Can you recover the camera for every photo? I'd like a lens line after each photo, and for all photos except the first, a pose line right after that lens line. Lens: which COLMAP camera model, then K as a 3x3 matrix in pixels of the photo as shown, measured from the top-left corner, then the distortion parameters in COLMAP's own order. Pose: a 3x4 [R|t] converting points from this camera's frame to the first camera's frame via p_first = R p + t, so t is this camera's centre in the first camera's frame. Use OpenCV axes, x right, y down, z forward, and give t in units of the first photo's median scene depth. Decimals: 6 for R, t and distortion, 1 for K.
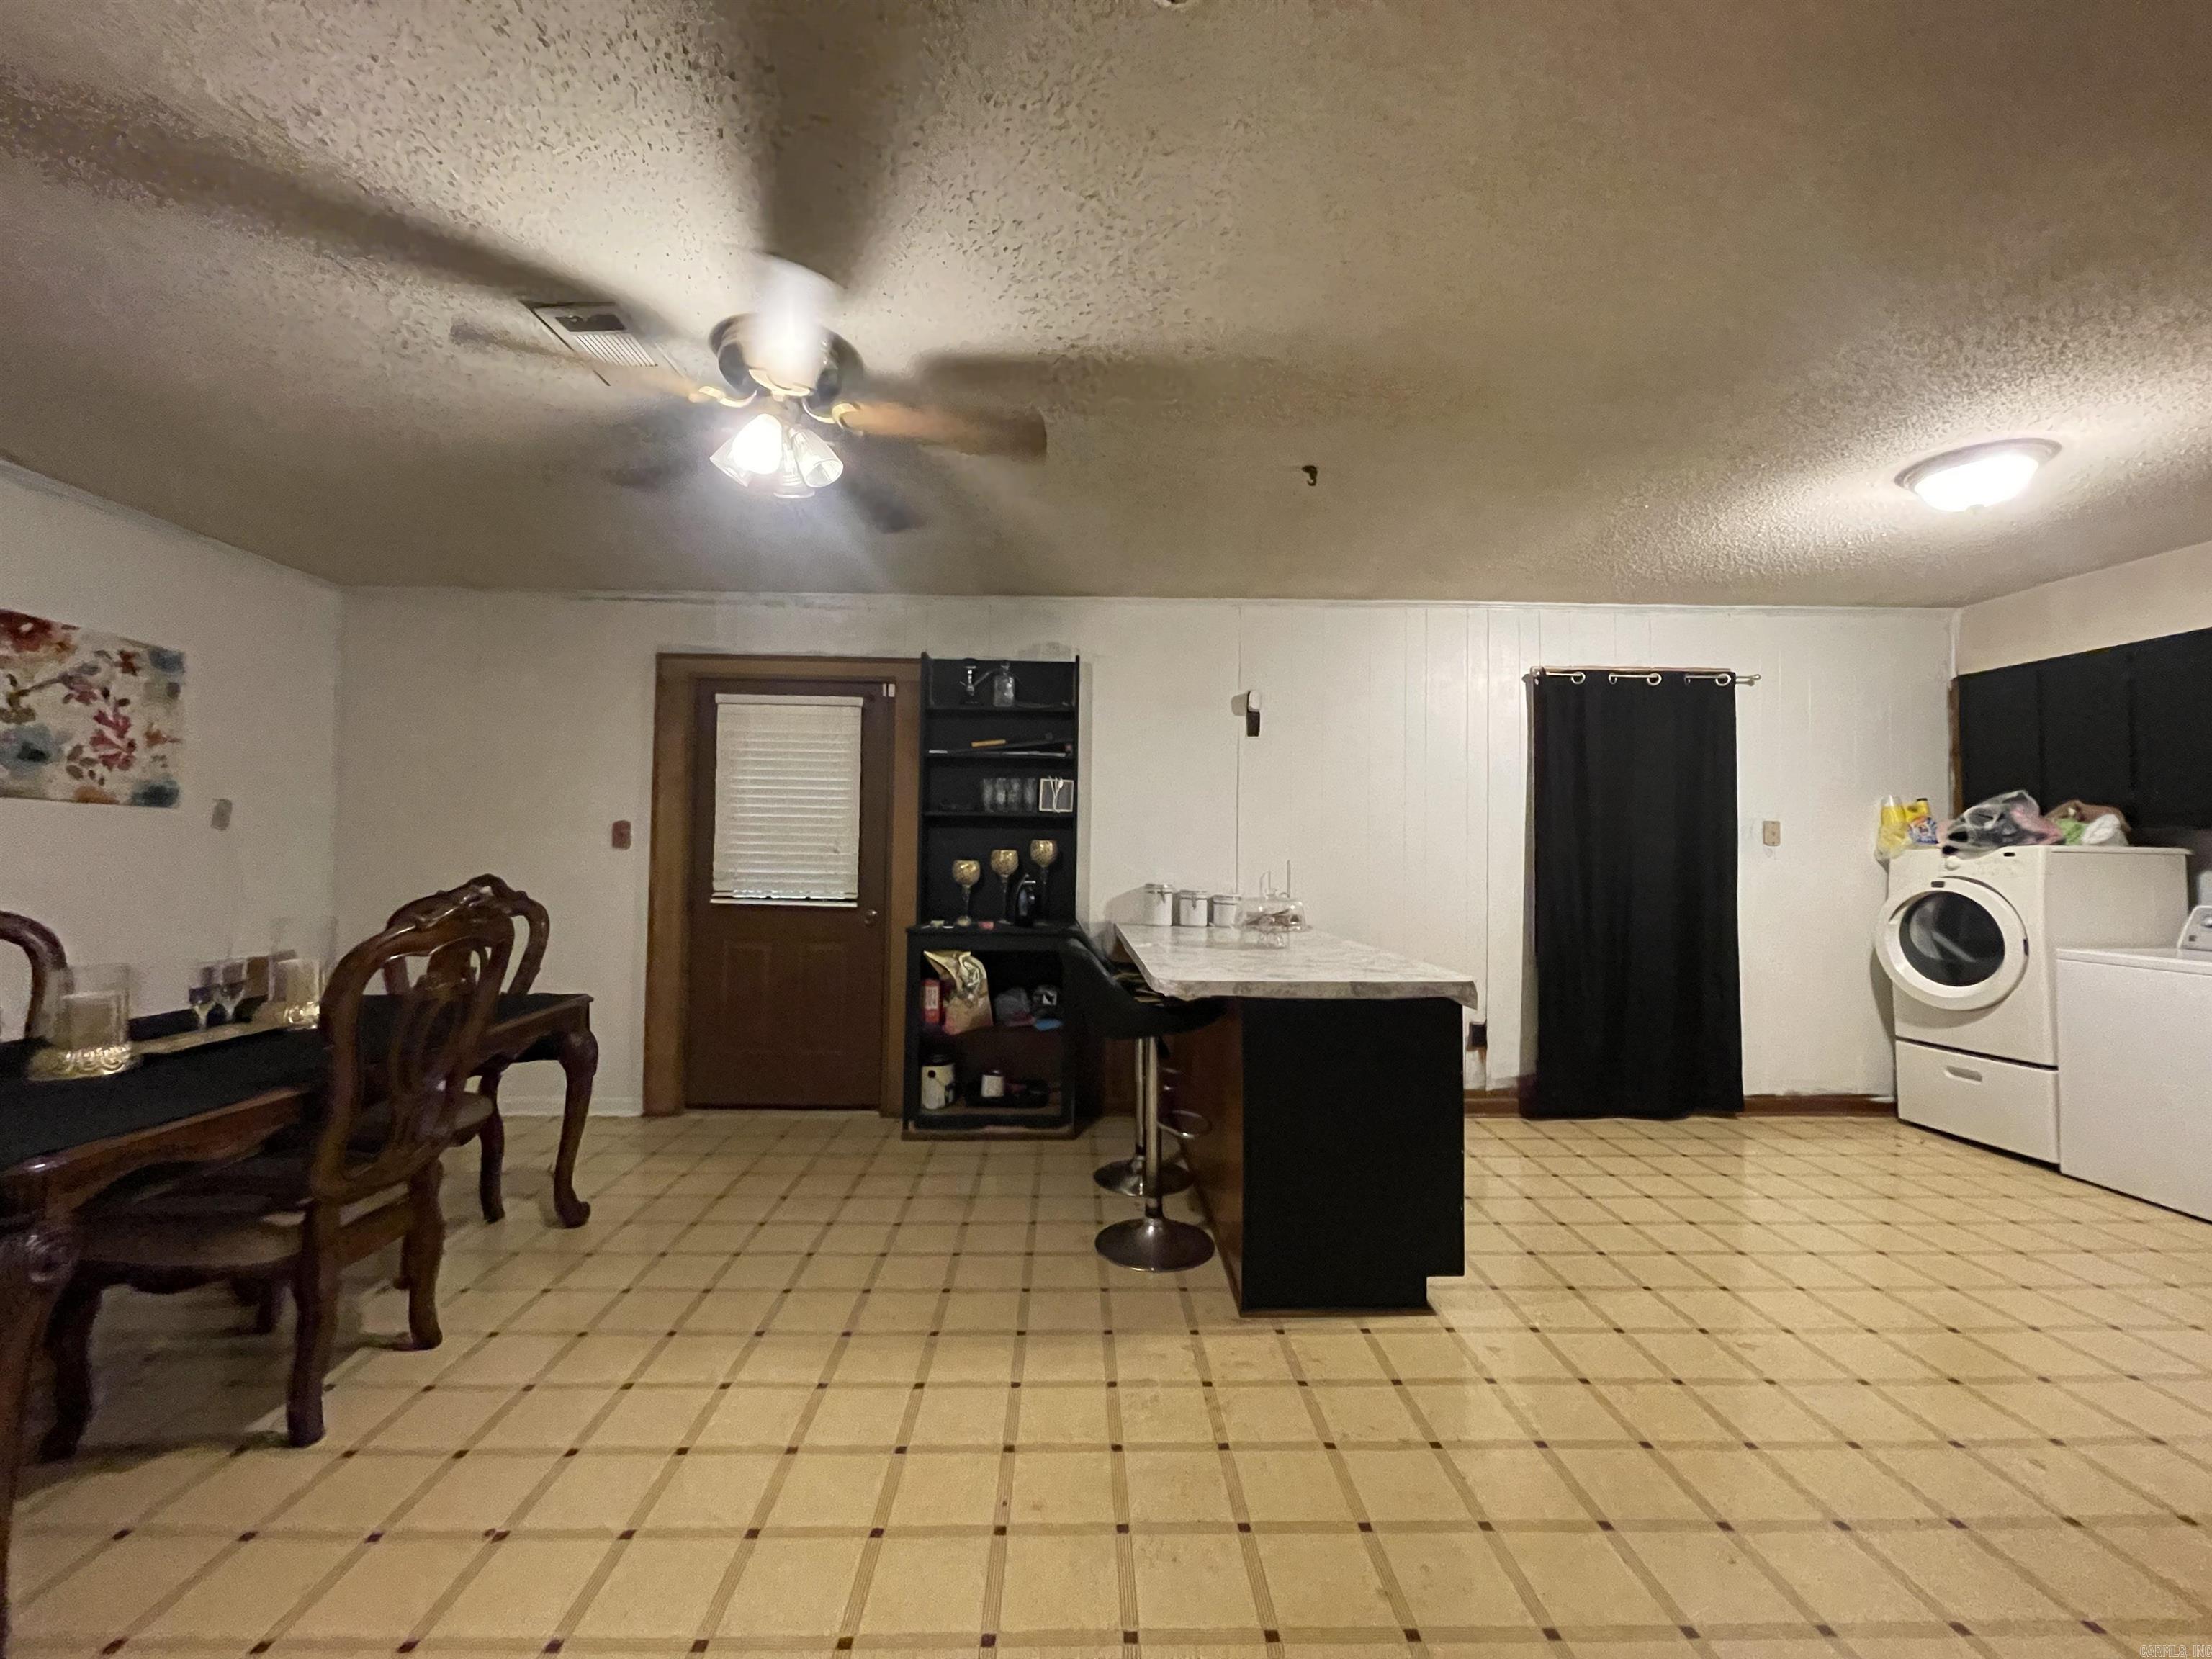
lens RADIAL K [[902.8, 0, 1106.0], [0, 902.8, 829.5], [0, 0, 1]] dist [0.000544, 0.000146]
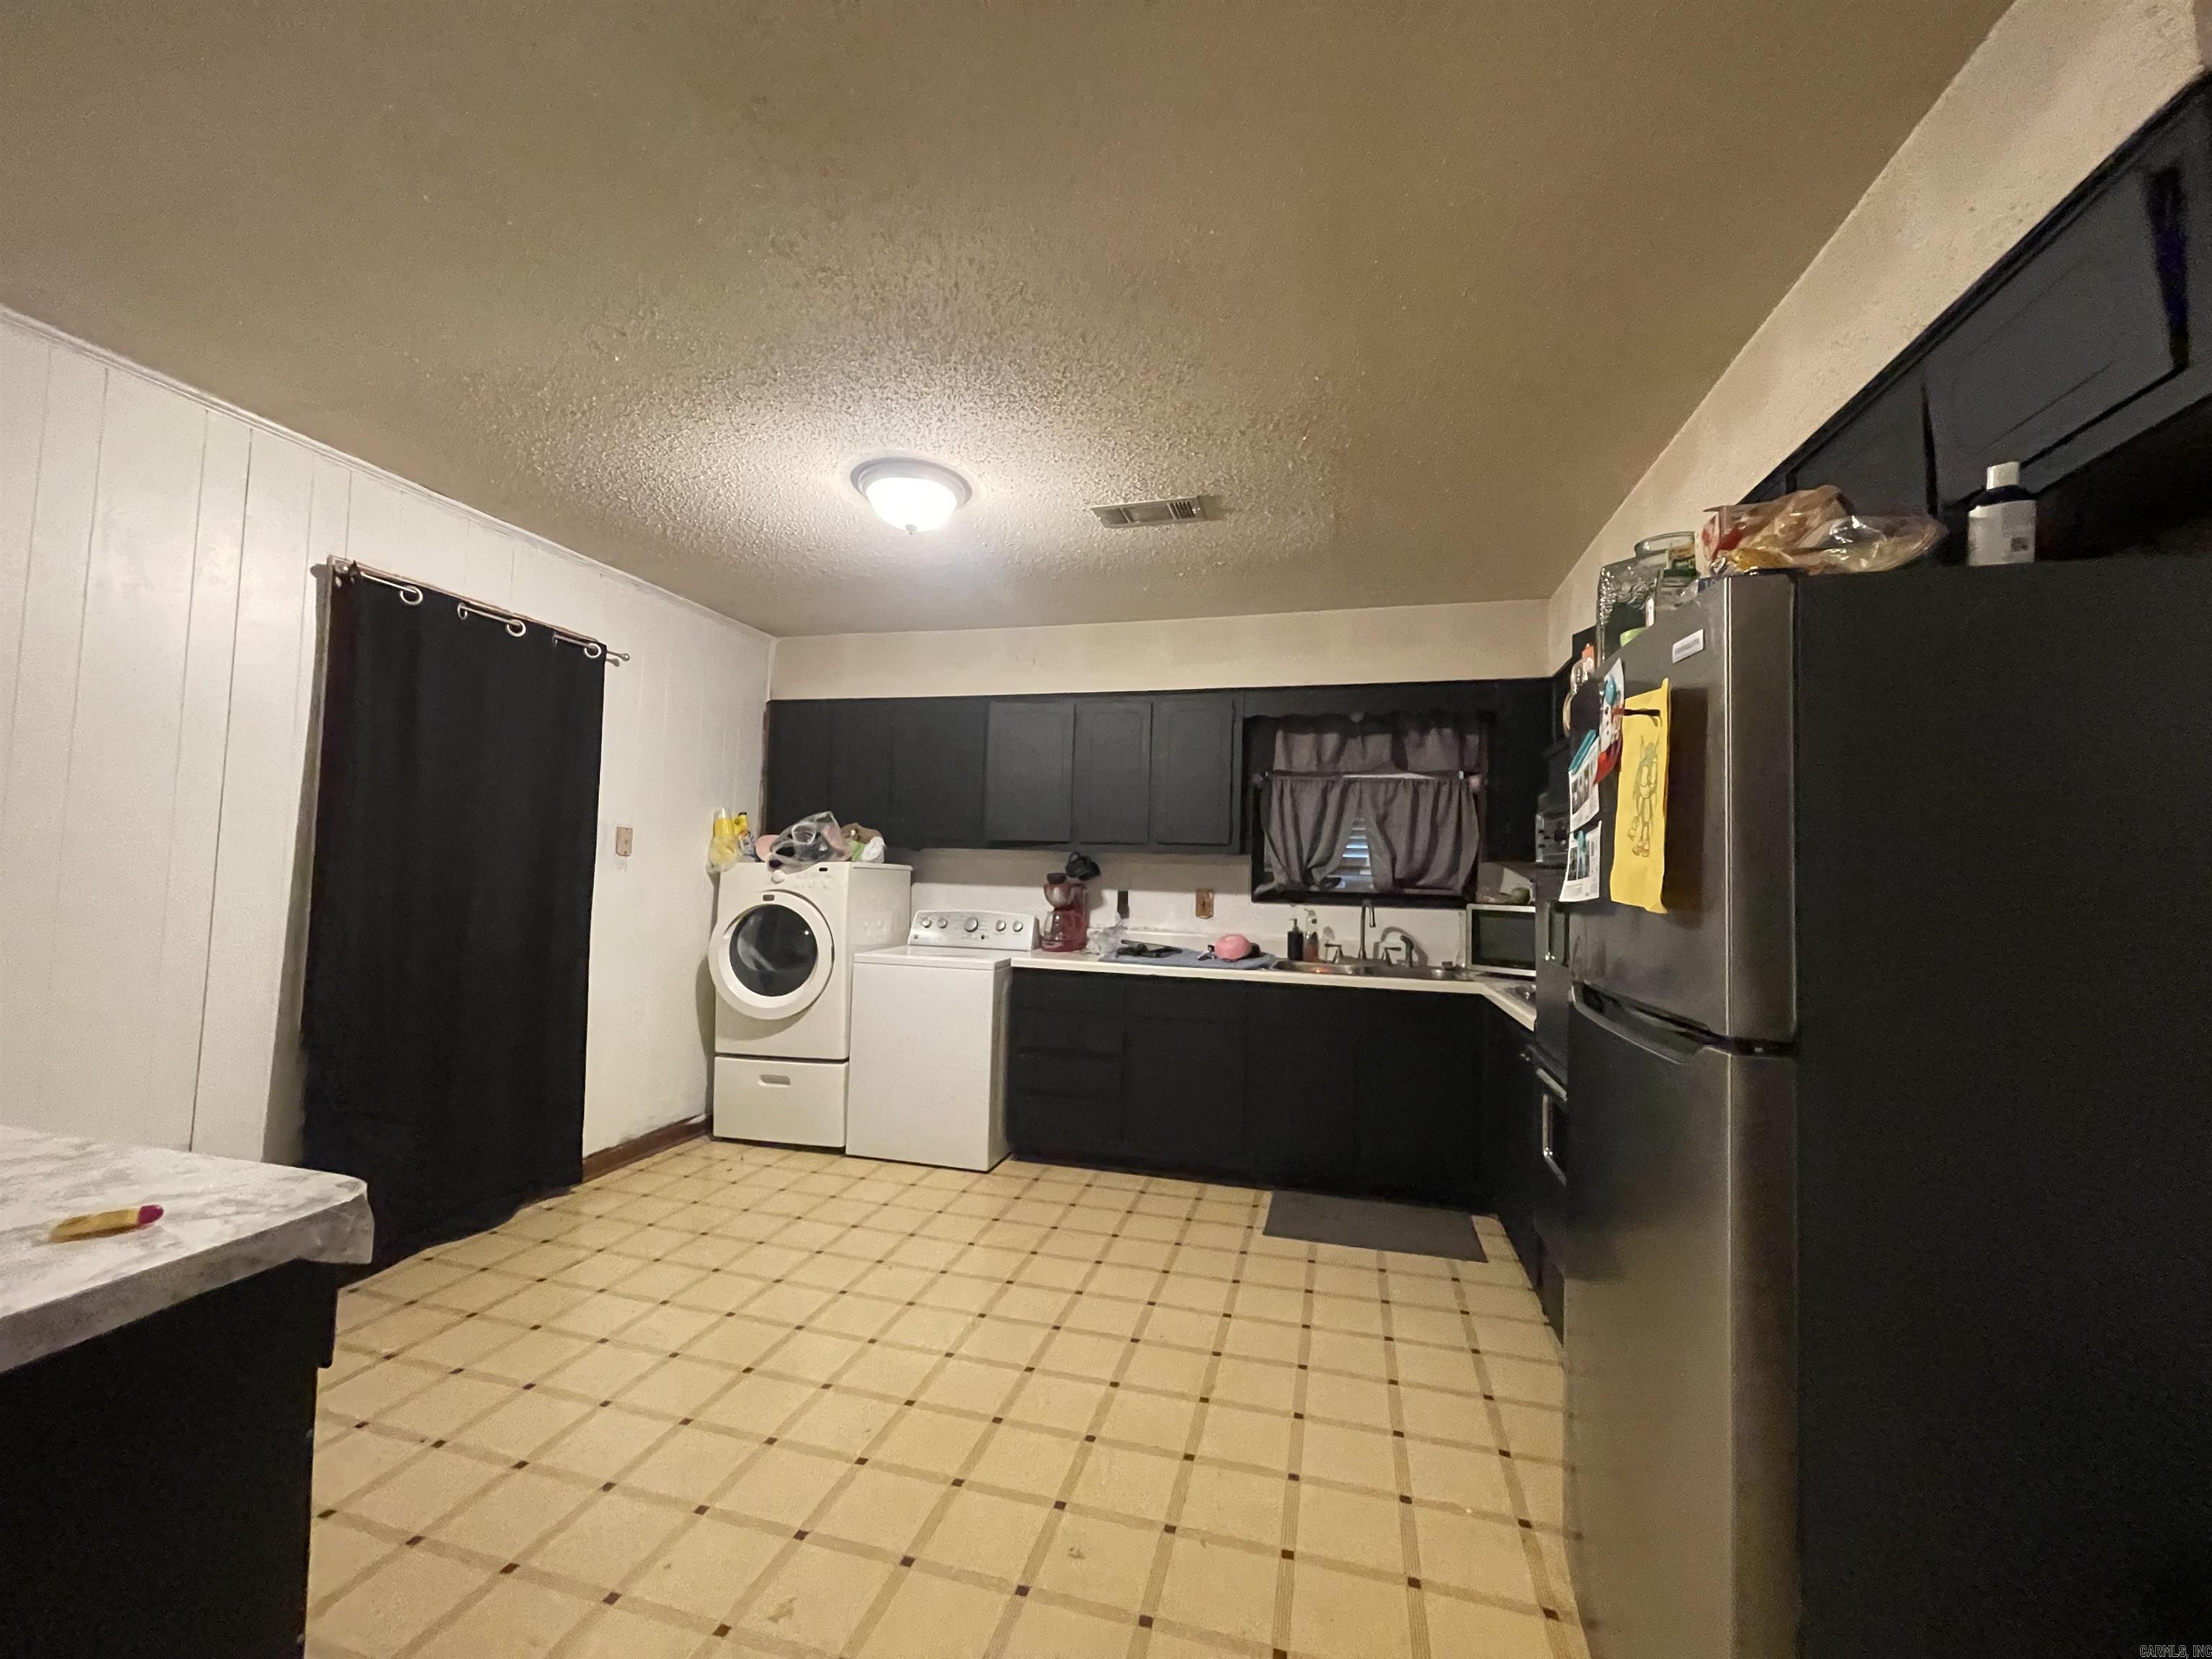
lens RADIAL K [[902.8, 0, 1106.0], [0, 902.8, 829.5], [0, 0, 1]] dist [0.000544, 0.000146]
pose [[0.307674, 0.048166, 0.950272, 0.062265], [-0.047701, 0.998243, -0.035153, 0.001106], [-0.950295, -0.034513, 0.309431, 0.312561]]
